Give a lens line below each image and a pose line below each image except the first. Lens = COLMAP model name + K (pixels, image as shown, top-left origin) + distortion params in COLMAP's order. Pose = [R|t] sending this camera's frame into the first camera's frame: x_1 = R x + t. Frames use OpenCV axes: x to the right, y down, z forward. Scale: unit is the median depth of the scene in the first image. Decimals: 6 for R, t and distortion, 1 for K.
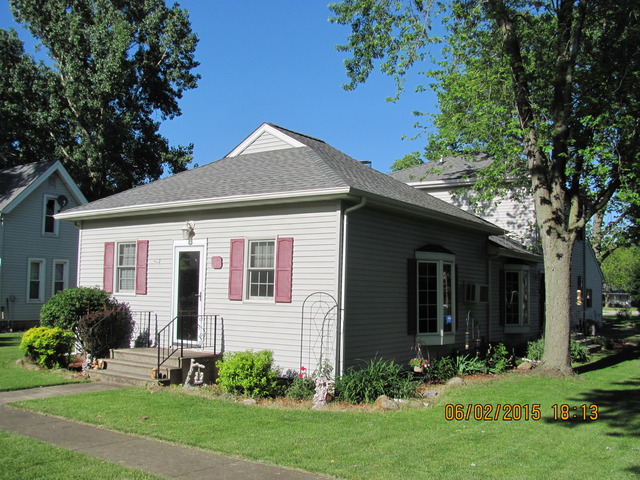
lens RADIAL K [[666.7, 0, 318.4], [0, 666.7, 249.5], [0, 0, 1]] dist [-0.221120, 0.270497]
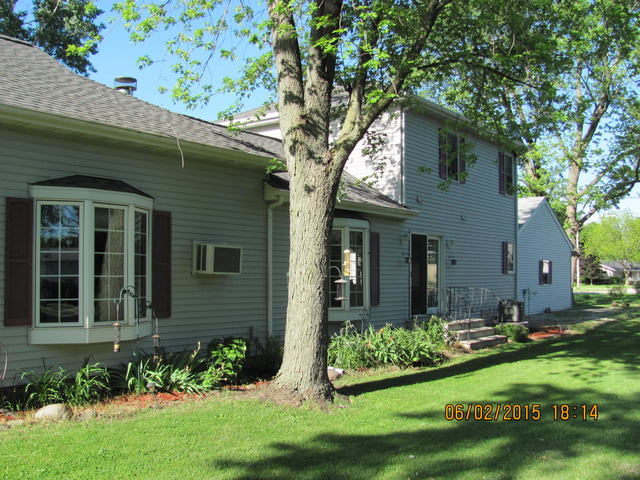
lens RADIAL K [[666.7, 0, 318.4], [0, 666.7, 249.5], [0, 0, 1]] dist [-0.221120, 0.270497]
pose [[0.998297, -0.017231, -0.055741, 0.303193], [0.018716, 0.999481, 0.026213, 0.034784], [0.055260, -0.027211, 0.998101, 0.306675]]
